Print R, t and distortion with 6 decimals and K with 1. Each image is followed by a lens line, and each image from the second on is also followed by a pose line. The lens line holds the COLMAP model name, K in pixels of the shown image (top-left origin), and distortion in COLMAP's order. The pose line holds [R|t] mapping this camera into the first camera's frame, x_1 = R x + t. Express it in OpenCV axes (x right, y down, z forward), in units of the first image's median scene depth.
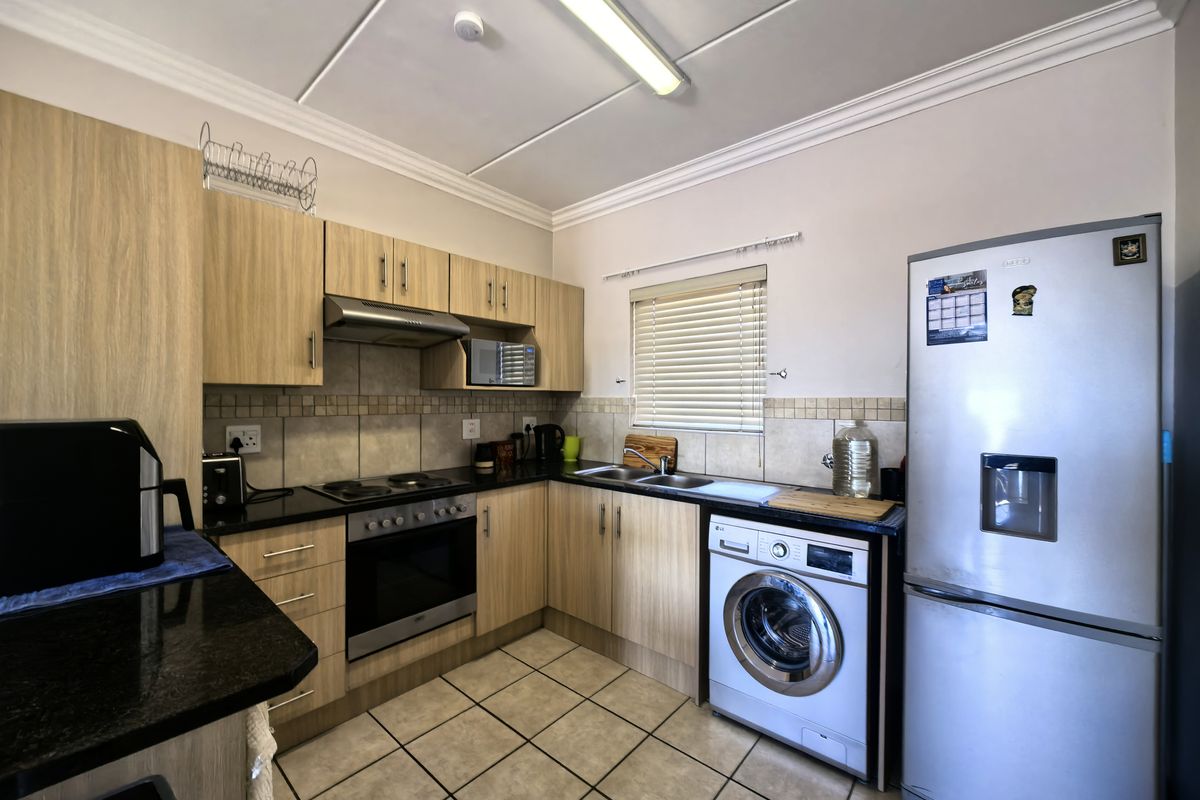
lens RADIAL K [[466.0, 0, 600.0], [0, 466.0, 400.0], [0, 0, 1]] dist [-0.011945, 0.000035]
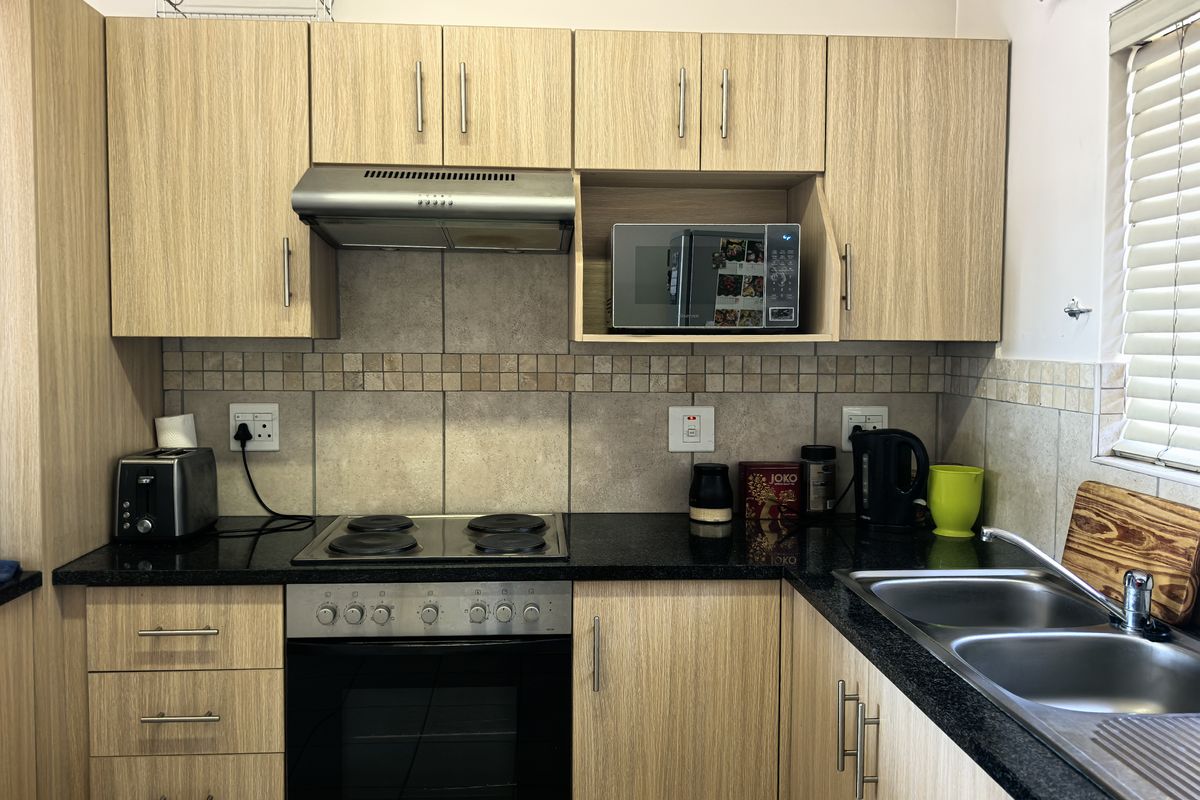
lens RADIAL K [[936.4, 0, 600.0], [0, 936.4, 400.0], [0, 0, 1]] dist [0.000863, -0.000466]
pose [[0.702279, 0.047191, -0.710336, 0.427484], [-0.004294, 0.998063, 0.062061, -0.028747], [0.711889, -0.040534, 0.701122, 0.492381]]
